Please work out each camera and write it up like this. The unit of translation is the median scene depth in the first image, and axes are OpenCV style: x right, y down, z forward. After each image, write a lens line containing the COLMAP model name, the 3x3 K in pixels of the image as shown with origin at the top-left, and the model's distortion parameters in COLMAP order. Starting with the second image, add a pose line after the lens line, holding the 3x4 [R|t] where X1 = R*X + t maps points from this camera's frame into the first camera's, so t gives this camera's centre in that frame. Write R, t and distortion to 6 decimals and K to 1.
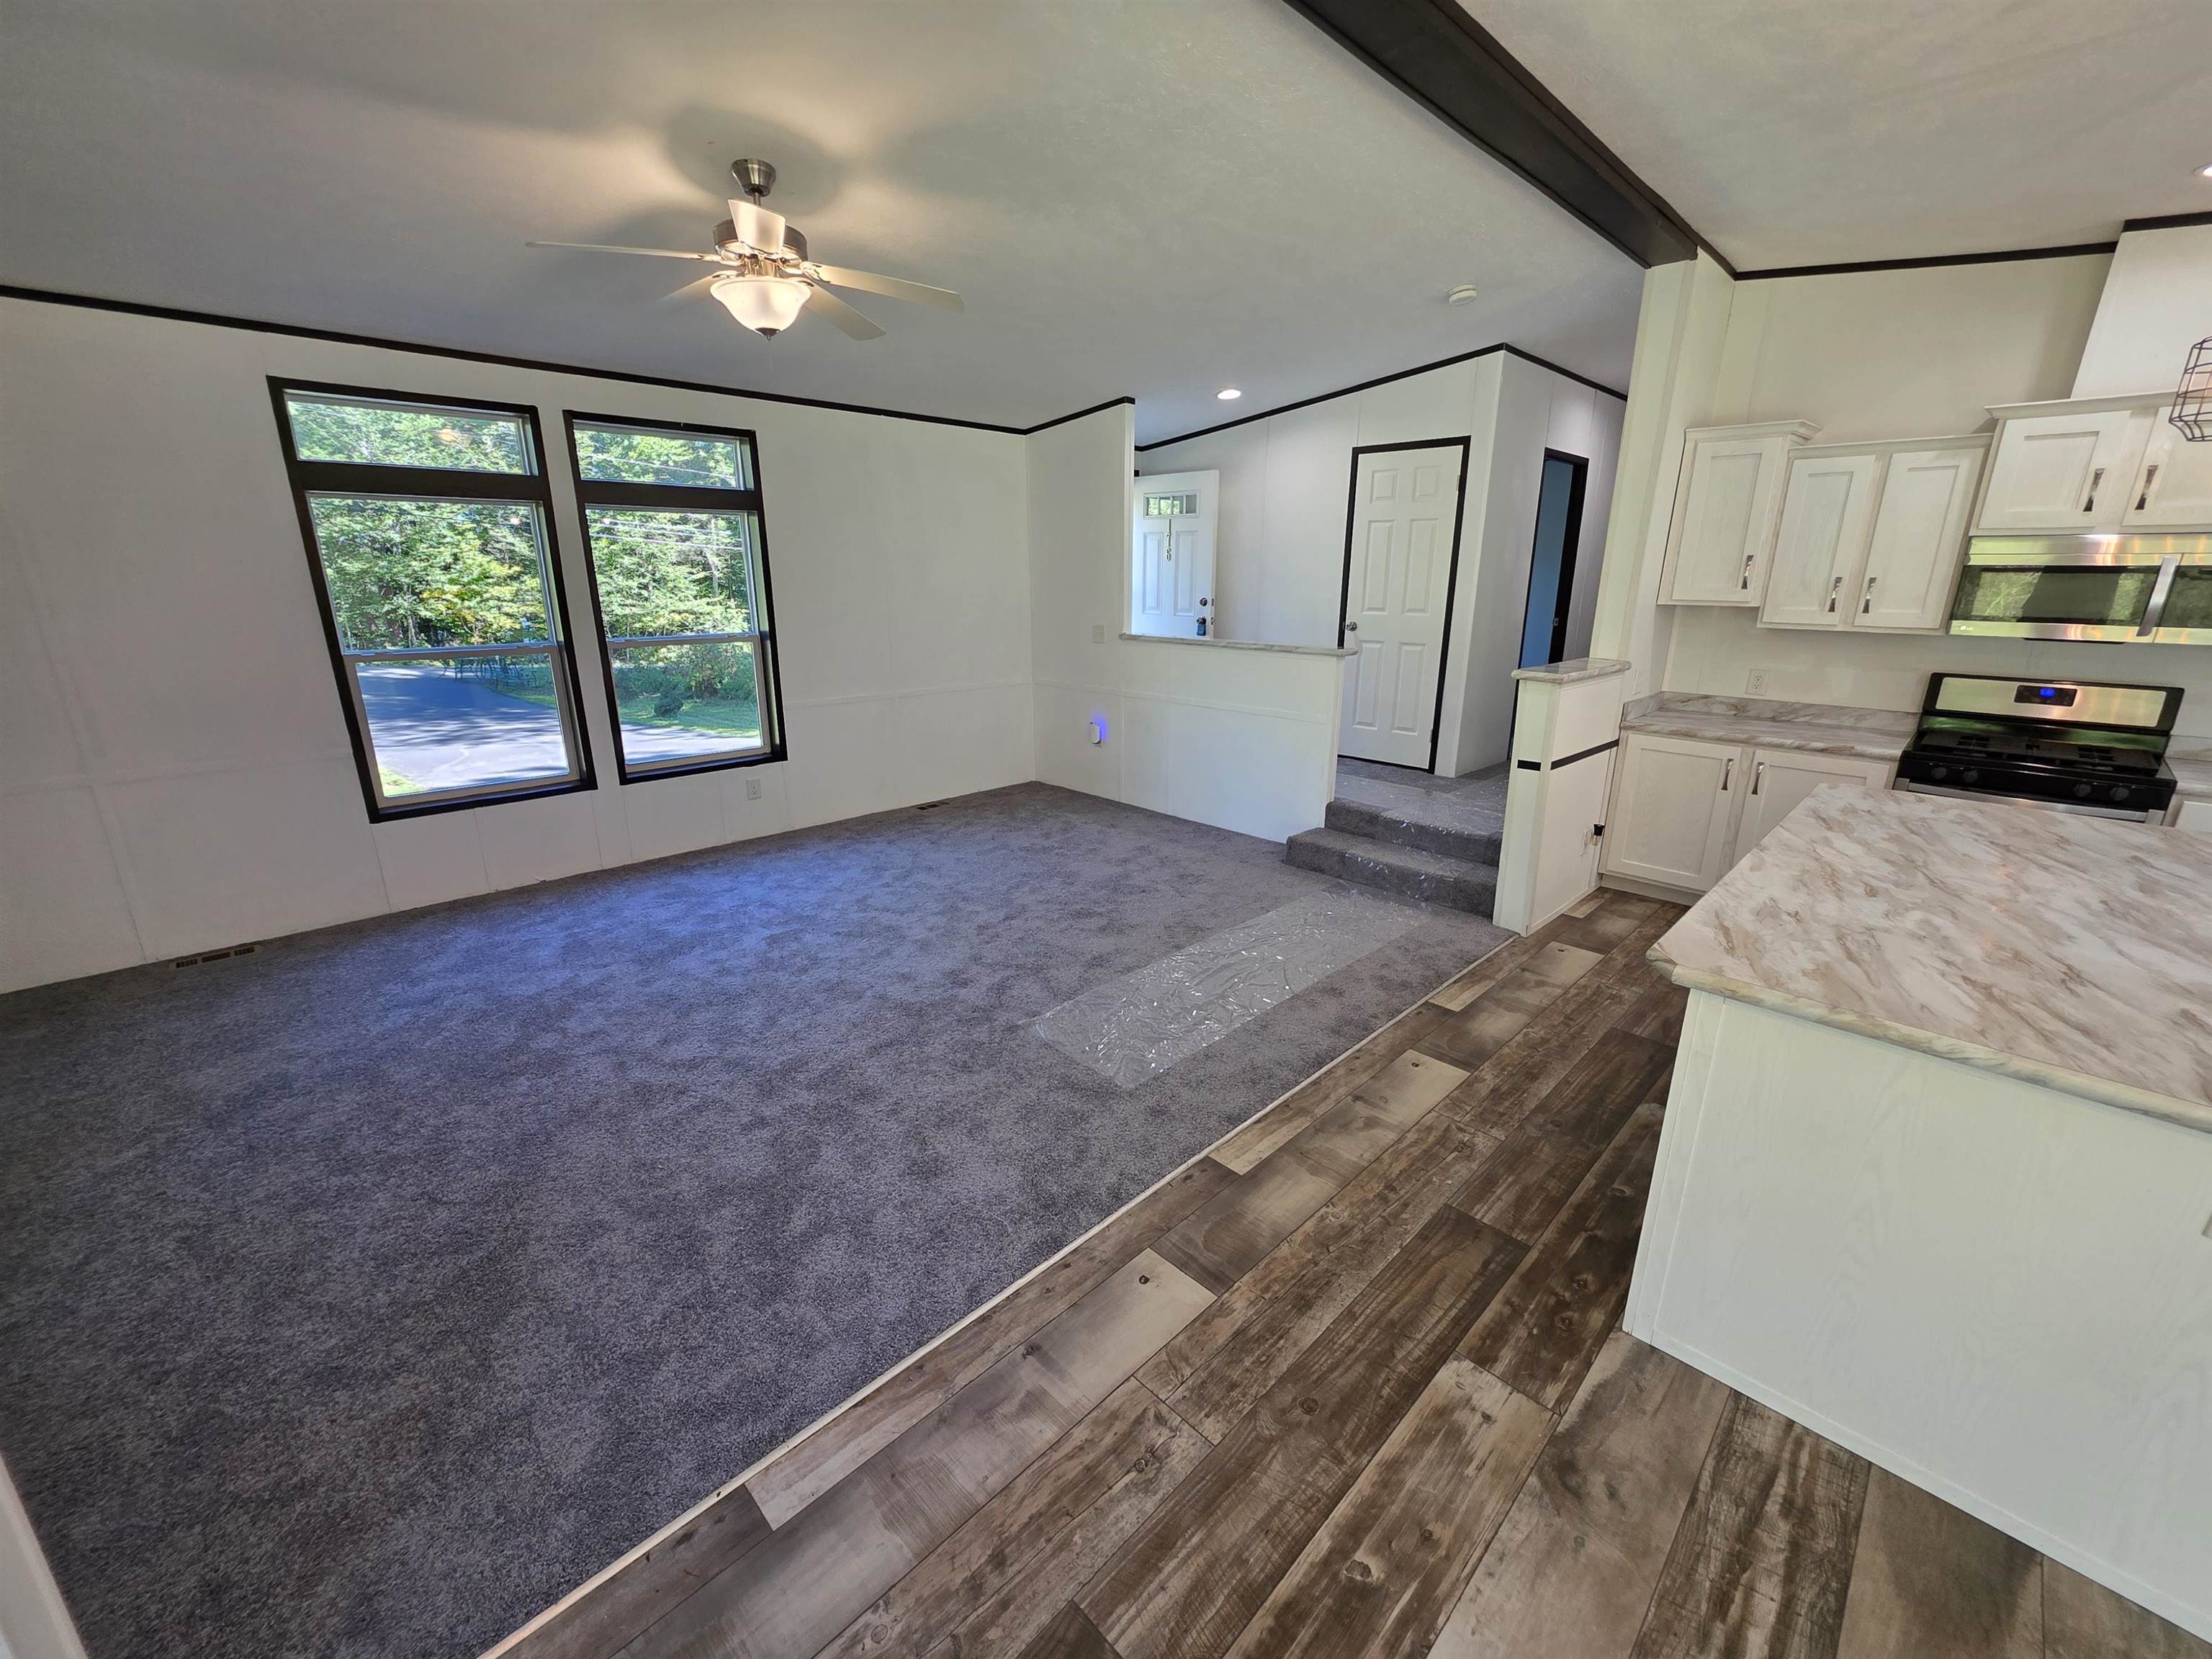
lens RADIAL K [[889.1, 0, 1106.0], [0, 889.1, 829.5], [0, 0, 1]] dist [0.002124, -0.006644]
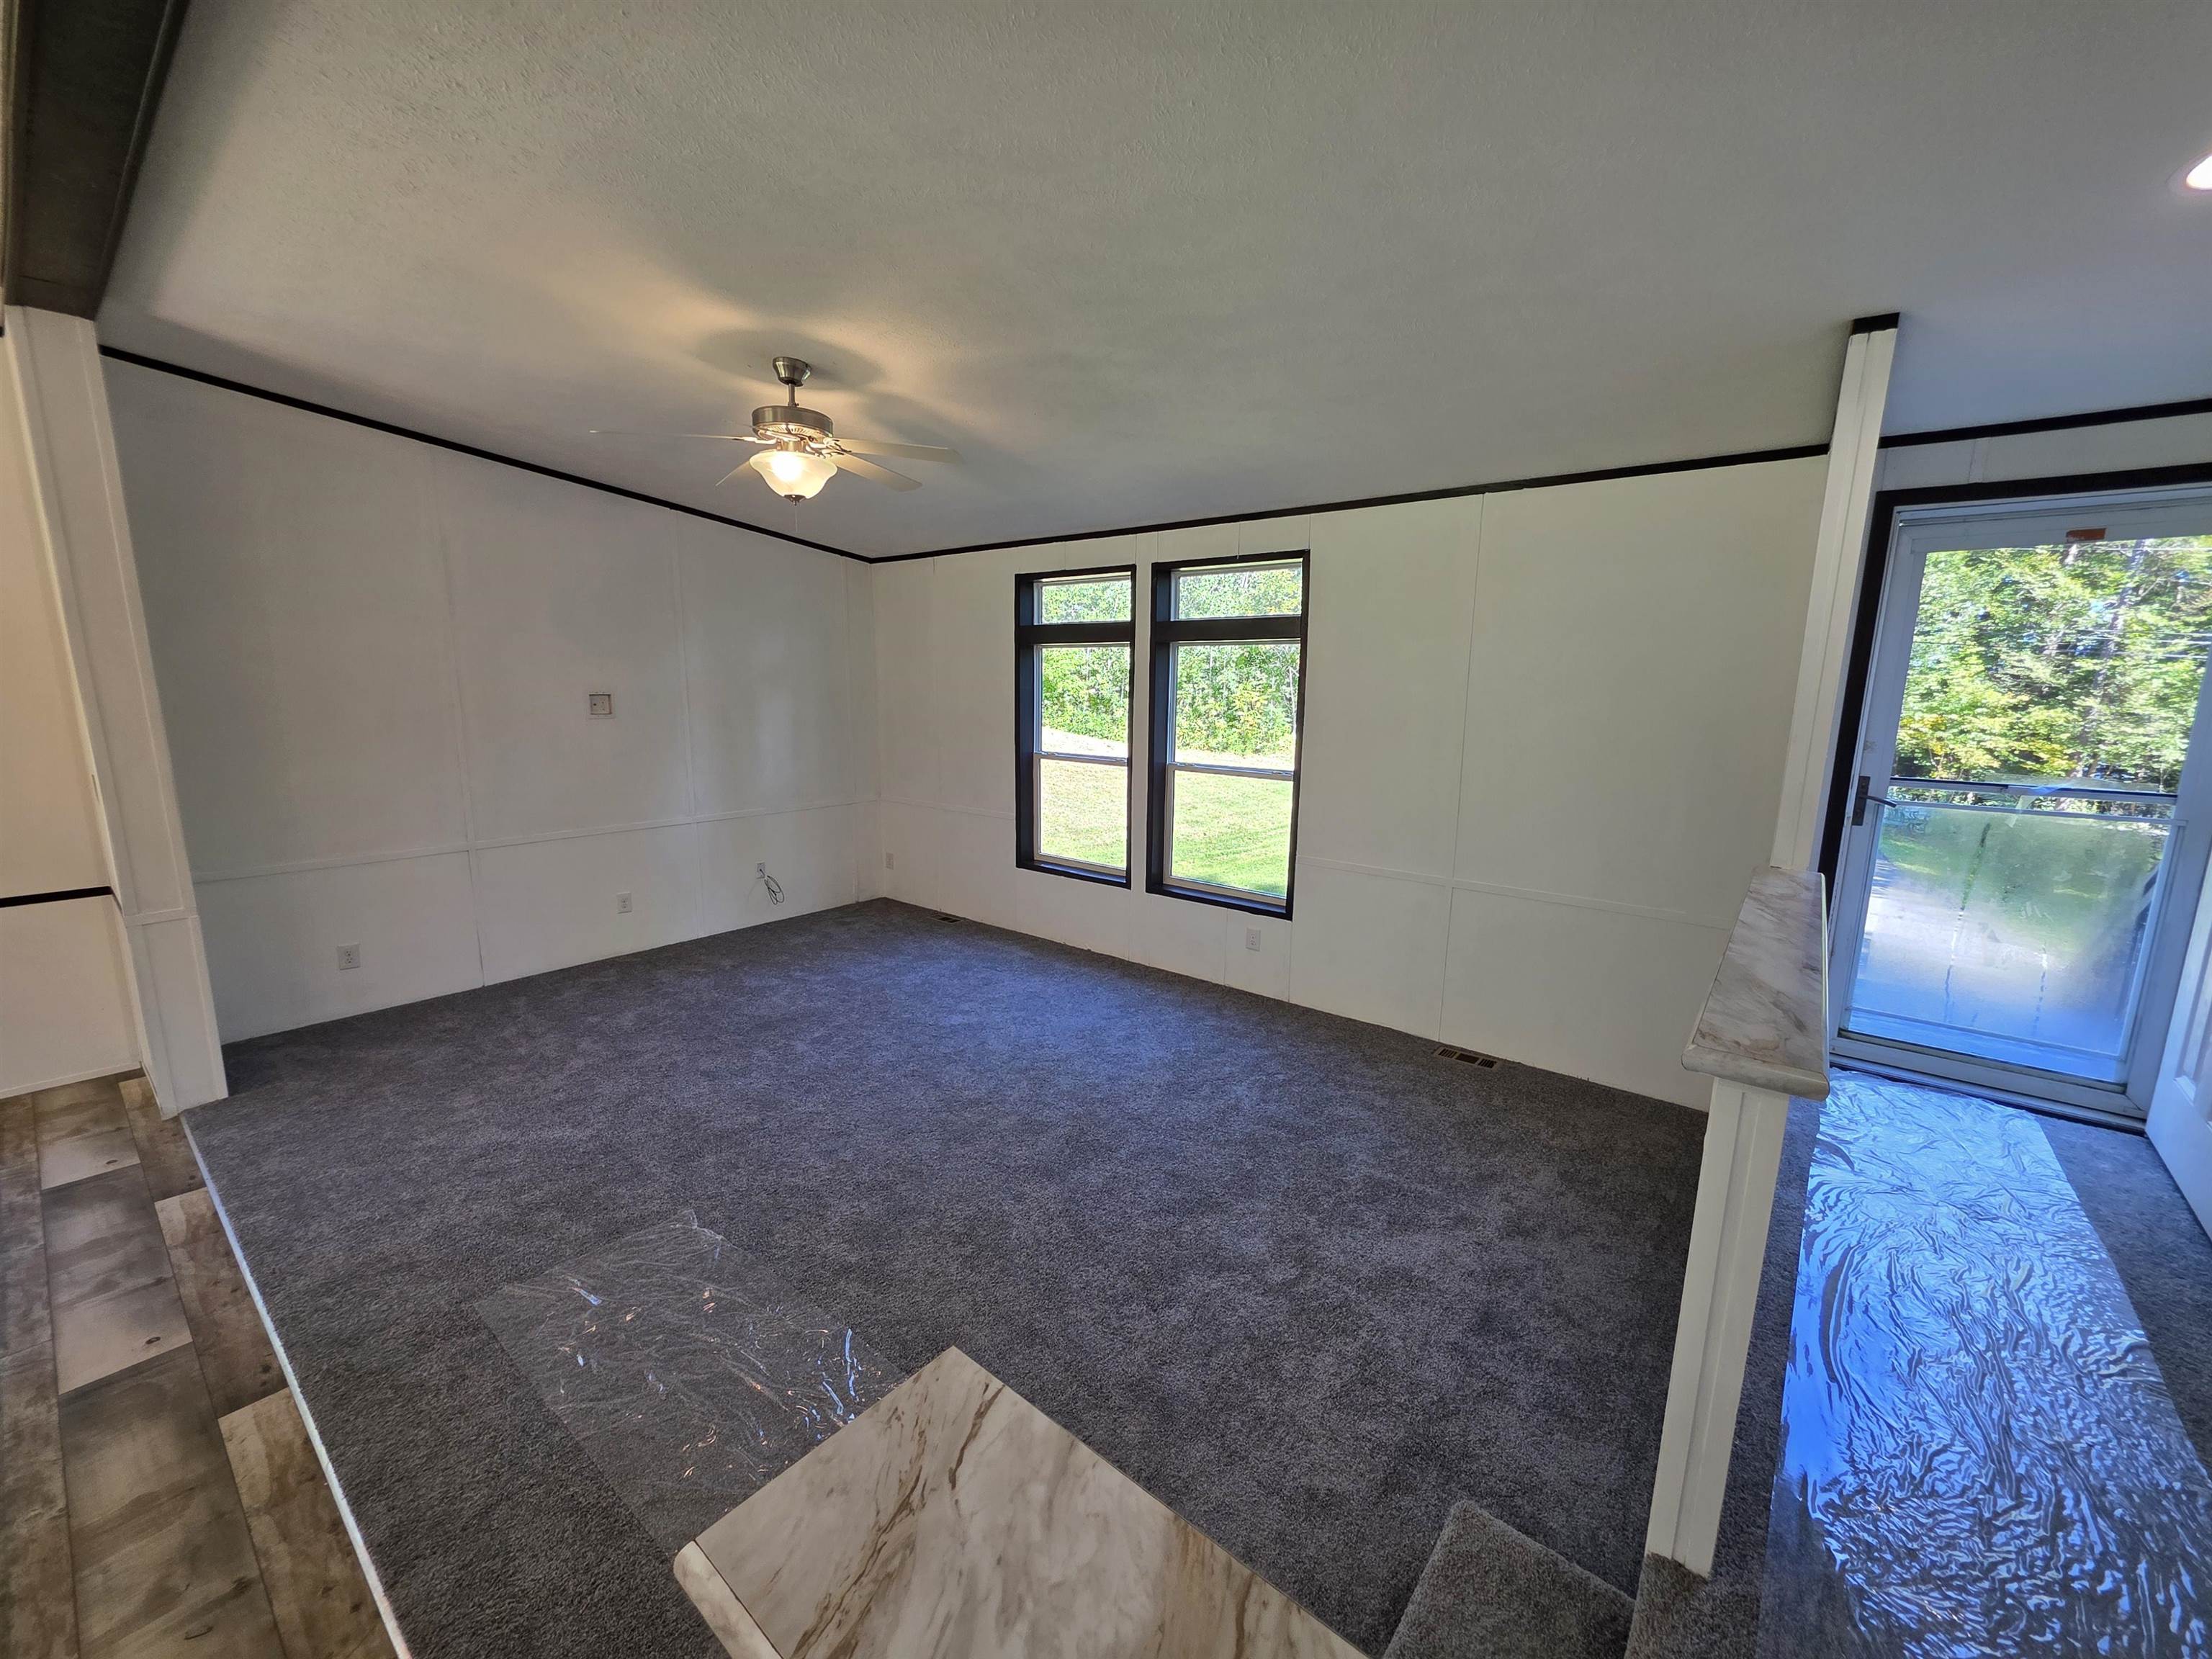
lens RADIAL K [[876.0, 0, 1092.8], [0, 876.0, 830.4], [0, 0, 1]] dist [0.001121, 0.000458]
pose [[0.113187, 0.166026, -0.979604, 1.347351], [-0.292600, 0.947787, 0.126826, -0.666195], [0.949512, 0.272277, 0.155857, 2.114214]]
